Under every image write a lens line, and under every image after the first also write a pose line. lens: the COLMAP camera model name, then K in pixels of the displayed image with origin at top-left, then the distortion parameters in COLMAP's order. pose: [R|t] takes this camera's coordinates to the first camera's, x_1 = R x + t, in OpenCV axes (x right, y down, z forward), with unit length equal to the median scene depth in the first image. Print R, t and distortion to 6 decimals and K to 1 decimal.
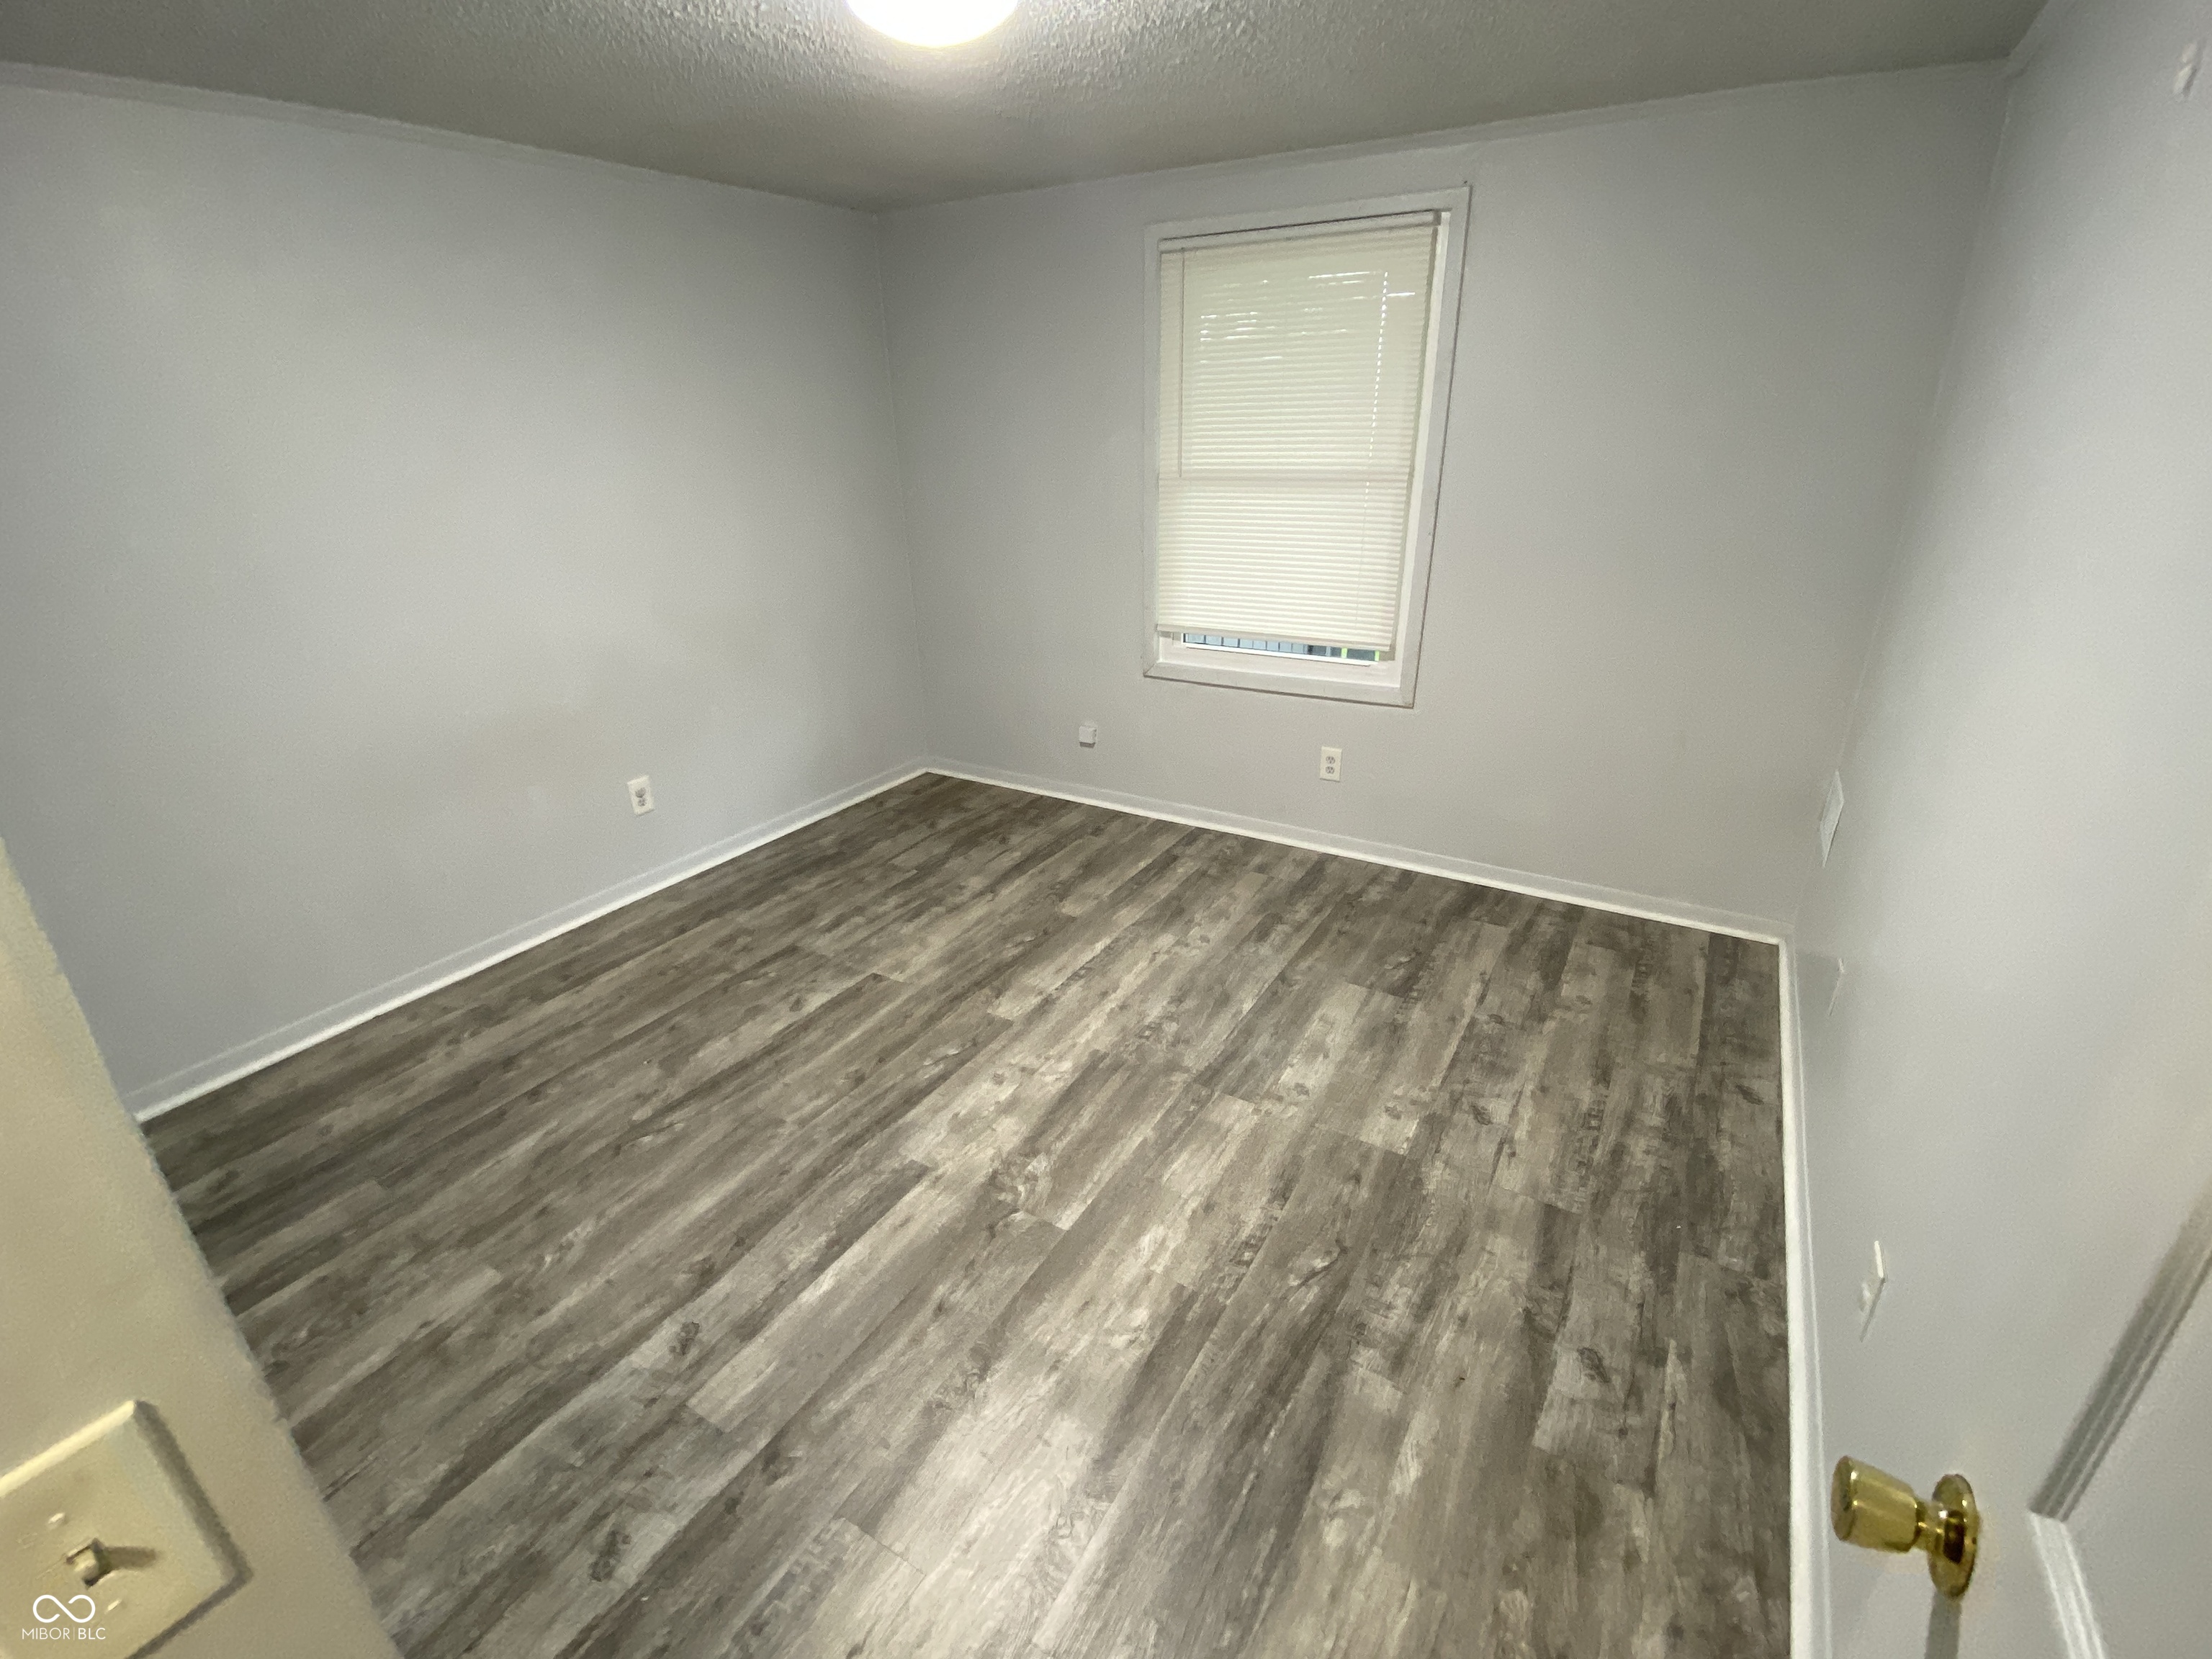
lens RADIAL K [[958.4, 0, 1119.2], [0, 958.4, 834.4], [0, 0, 1]] dist [-0.026932, -0.001319]
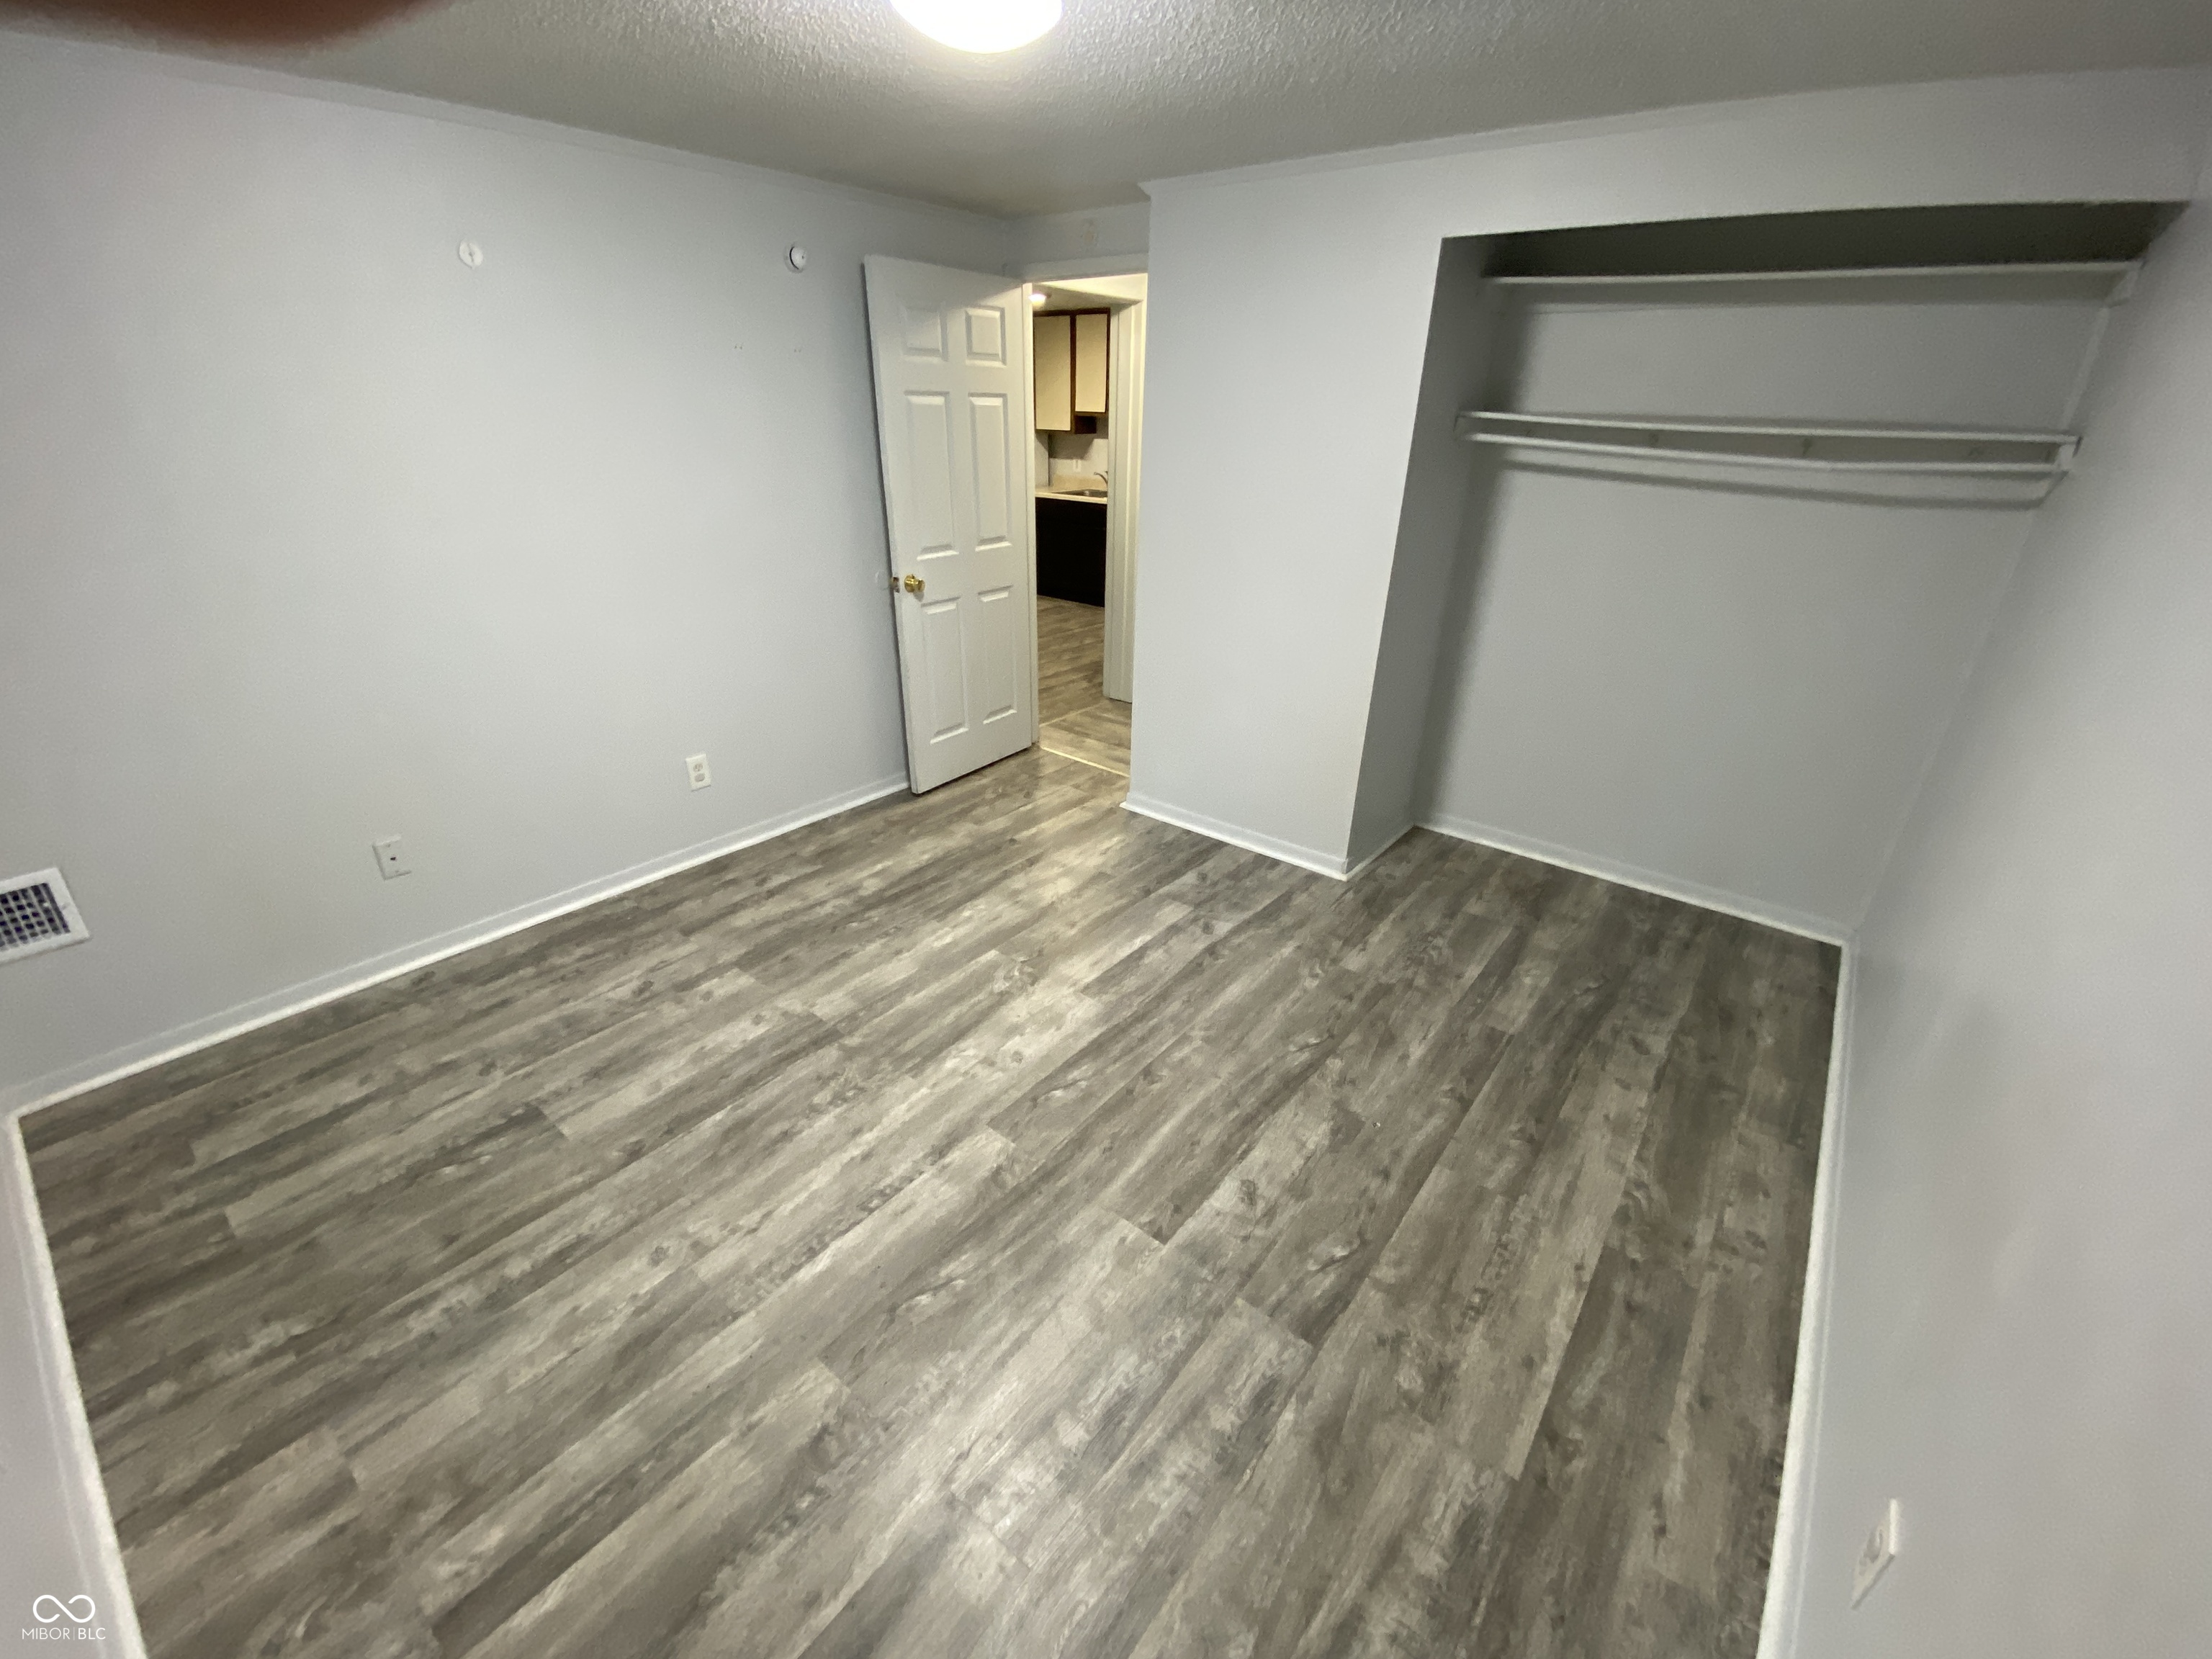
lens RADIAL K [[889.1, 0, 1116.2], [0, 889.1, 838.5], [0, 0, 1]] dist [-0.040278, -0.001785]
pose [[-0.990778, -0.077640, 0.111041, -0.316362], [0.031085, 0.667427, 0.744026, -0.616626], [-0.131878, 0.740617, -0.658859, 1.409821]]
